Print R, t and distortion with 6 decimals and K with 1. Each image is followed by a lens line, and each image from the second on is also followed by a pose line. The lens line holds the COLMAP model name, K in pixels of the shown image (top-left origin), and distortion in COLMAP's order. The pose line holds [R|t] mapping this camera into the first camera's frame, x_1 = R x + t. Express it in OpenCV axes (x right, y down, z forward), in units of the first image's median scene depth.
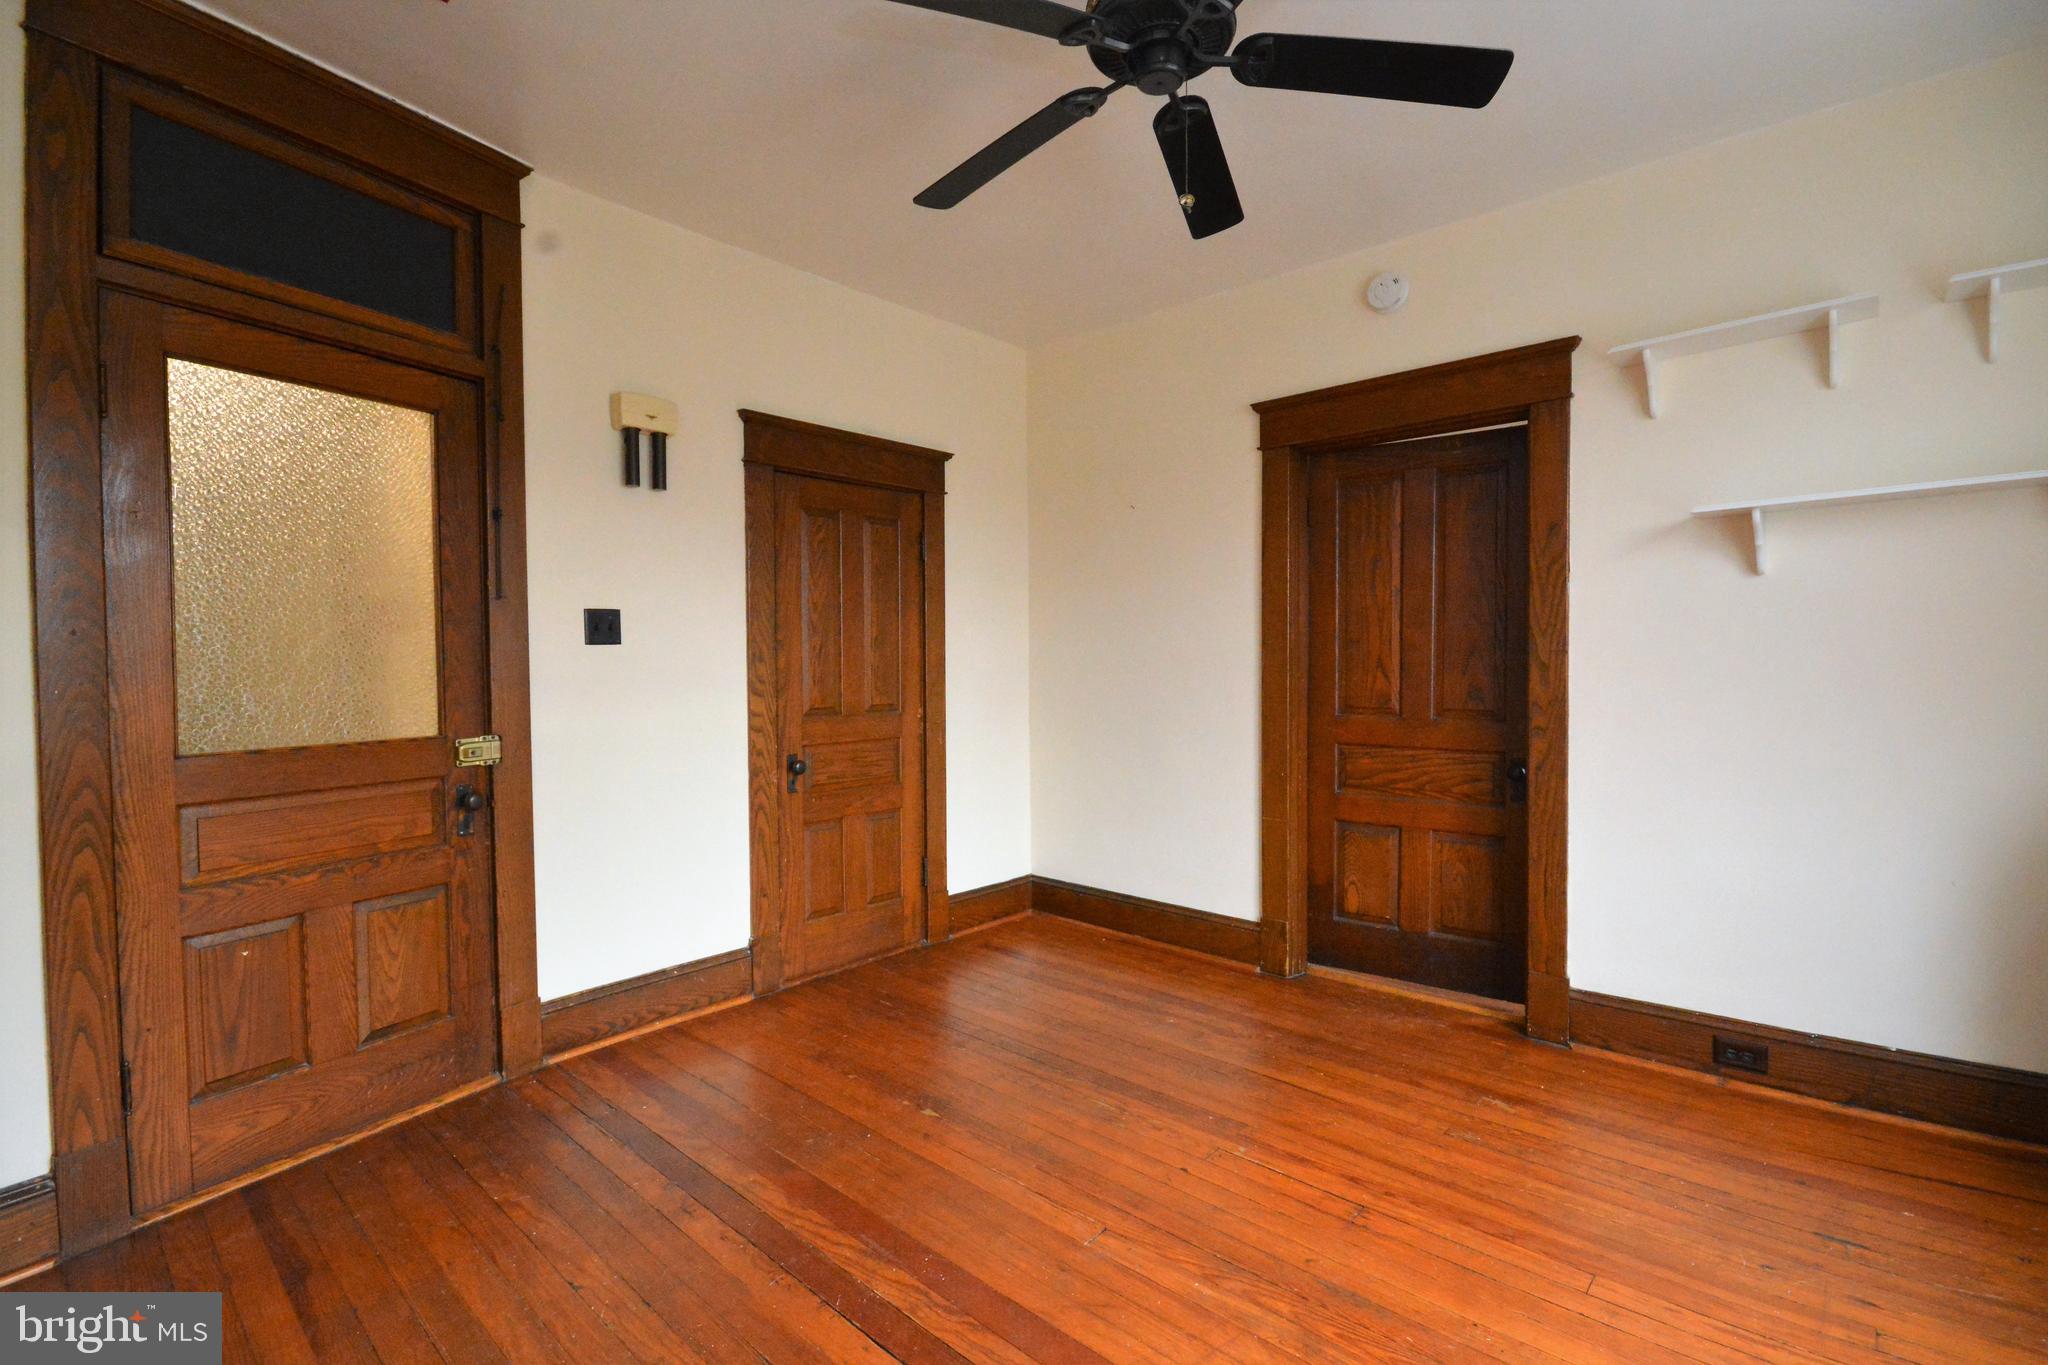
lens RADIAL K [[900.2, 0, 1028.1], [0, 900.2, 690.6], [0, 0, 1]] dist [-0.013032, -0.001823]
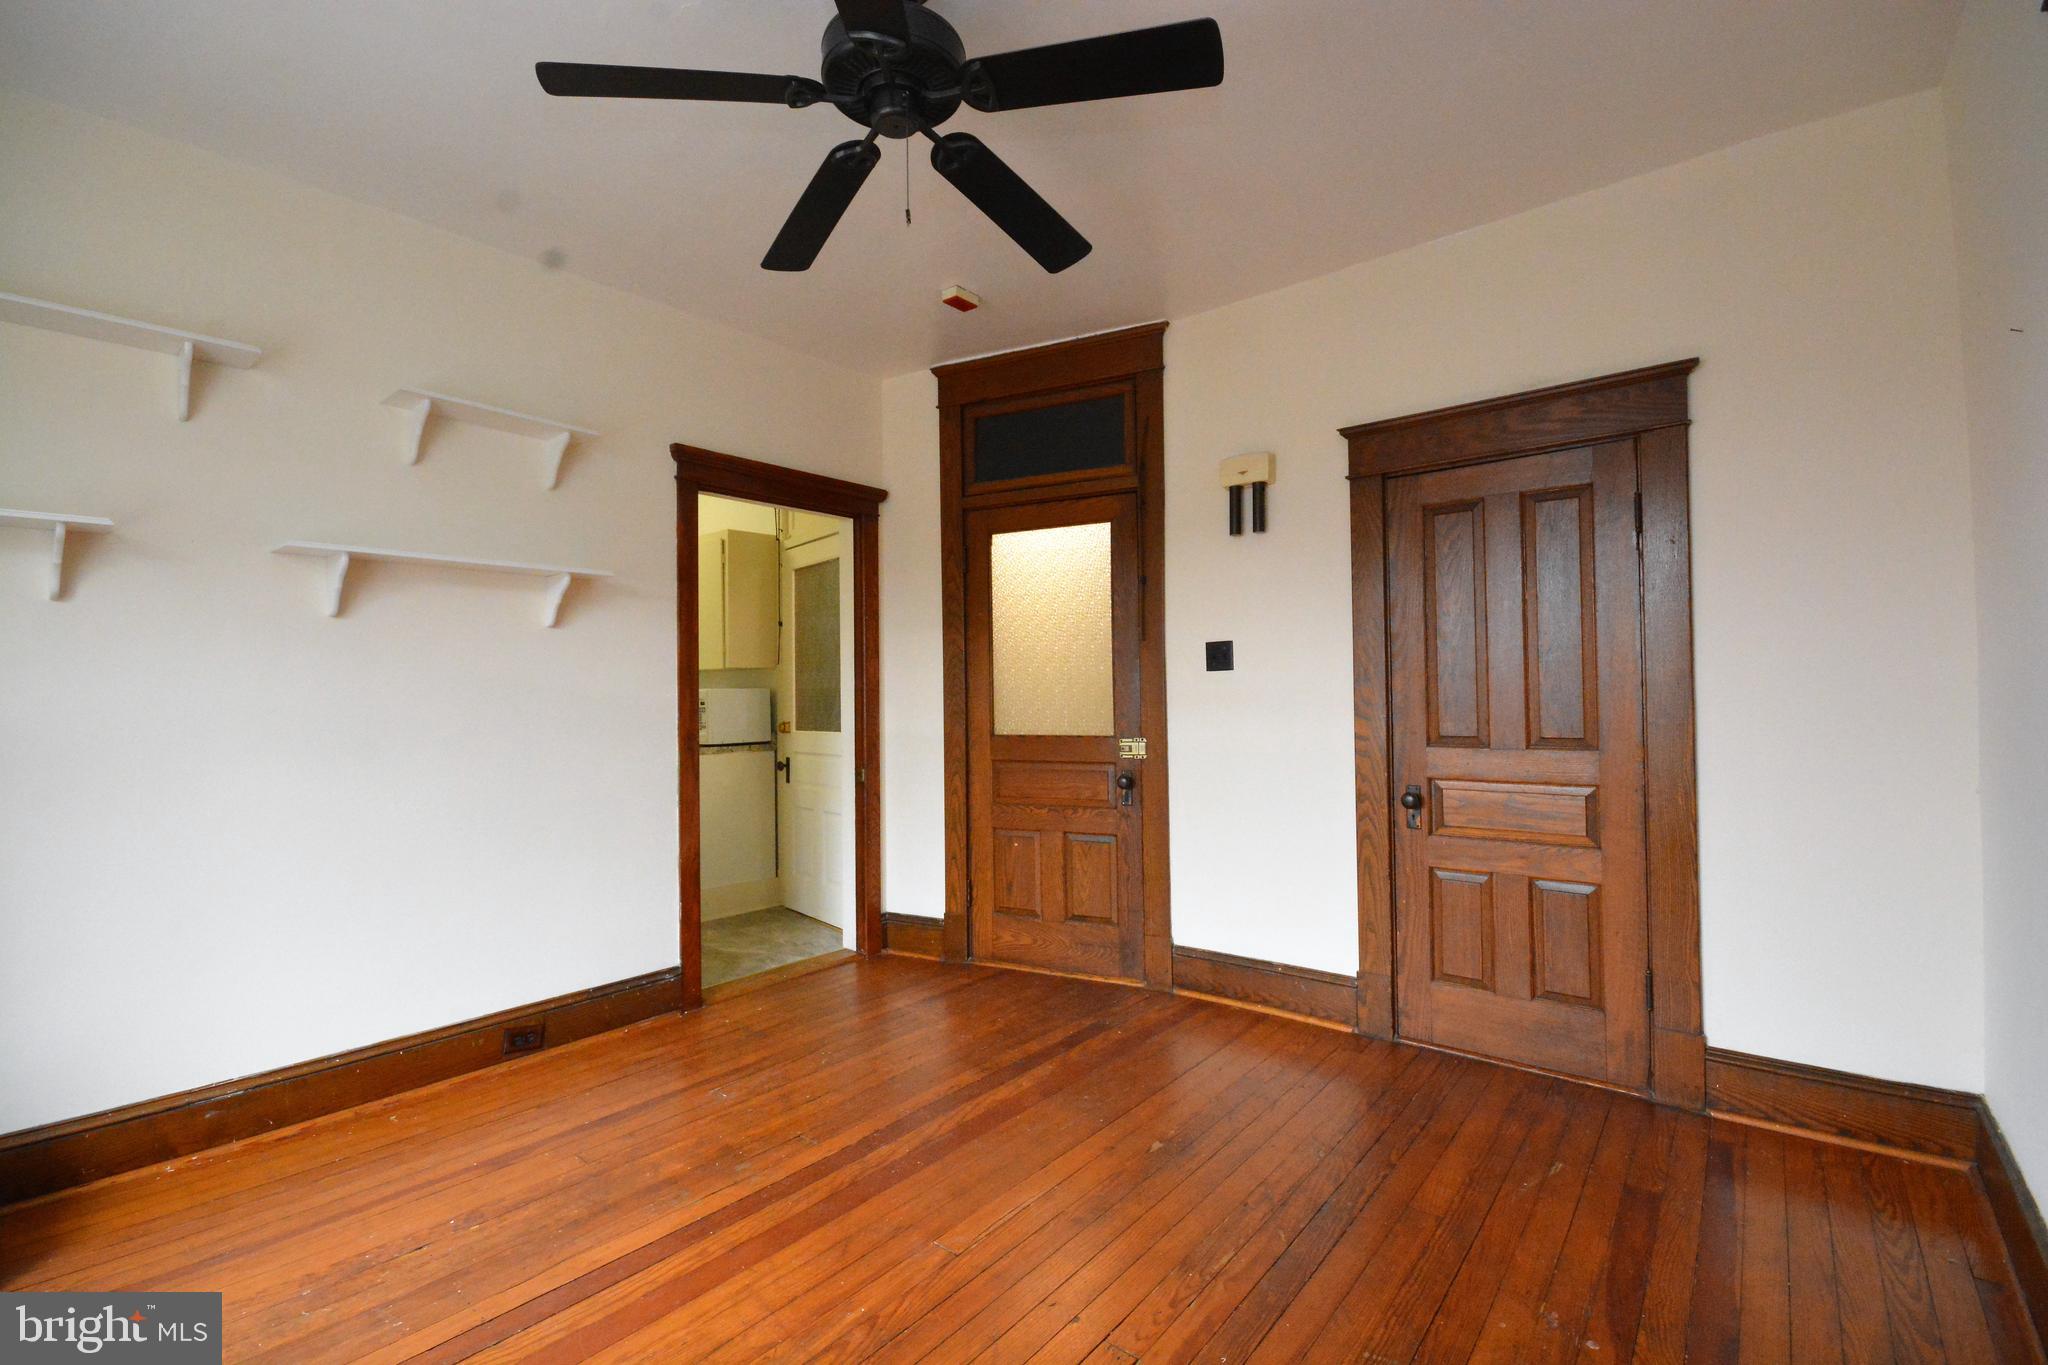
lens RADIAL K [[900.2, 0, 1031.2], [0, 900.2, 682.2], [0, 0, 1]] dist [-0.013032, -0.001823]
pose [[0.052352, -0.006569, -0.998607, 0.731858], [-0.020329, 0.999764, -0.007642, -0.020989], [0.998422, 0.020701, 0.052207, 0.681816]]
